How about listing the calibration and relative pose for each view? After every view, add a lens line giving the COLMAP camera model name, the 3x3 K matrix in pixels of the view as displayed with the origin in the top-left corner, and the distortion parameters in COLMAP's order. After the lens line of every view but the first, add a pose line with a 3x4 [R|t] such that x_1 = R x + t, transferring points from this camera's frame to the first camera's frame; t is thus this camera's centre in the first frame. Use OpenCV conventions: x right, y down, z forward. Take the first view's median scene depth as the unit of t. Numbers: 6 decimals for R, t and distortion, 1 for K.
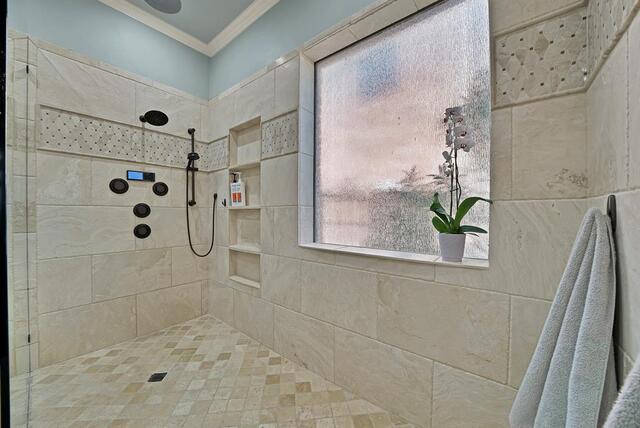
lens RADIAL K [[233.8, 0, 316.7], [0, 233.8, 216.2], [0, 0, 1]] dist [-0.021104, 0.000177]
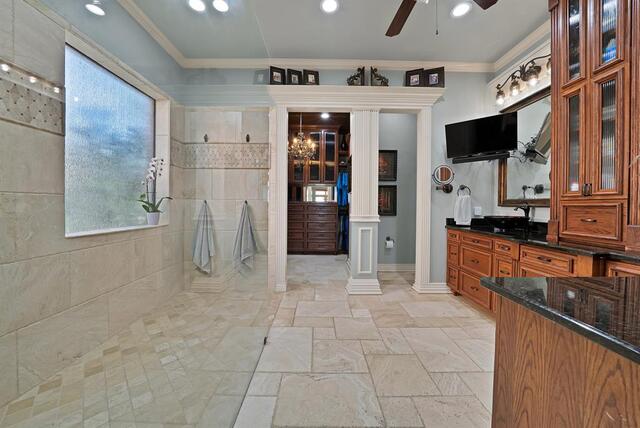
lens RADIAL K [[233.8, 0, 320.8], [0, 233.8, 209.3], [0, 0, 1]] dist [-0.021104, 0.000177]
pose [[-0.631787, -0.025190, 0.774732, -1.448600], [-0.004969, 0.999583, 0.028449, -0.017254], [-0.775126, 0.014124, -0.631649, 0.801654]]
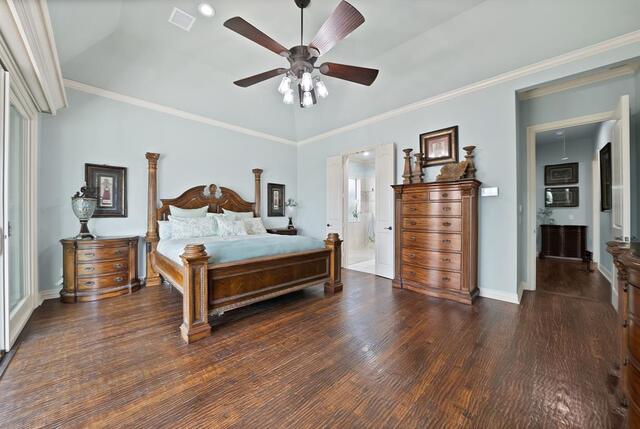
lens RADIAL K [[233.8, 0, 318.8], [0, 233.8, 211.8], [0, 0, 1]] dist [-0.021104, 0.000177]
pose [[0.112134, 0.003204, 0.993688, -4.346132], [0.011025, 0.999929, -0.004468, -0.047801], [-0.993632, 0.011456, 0.112091, 0.912354]]
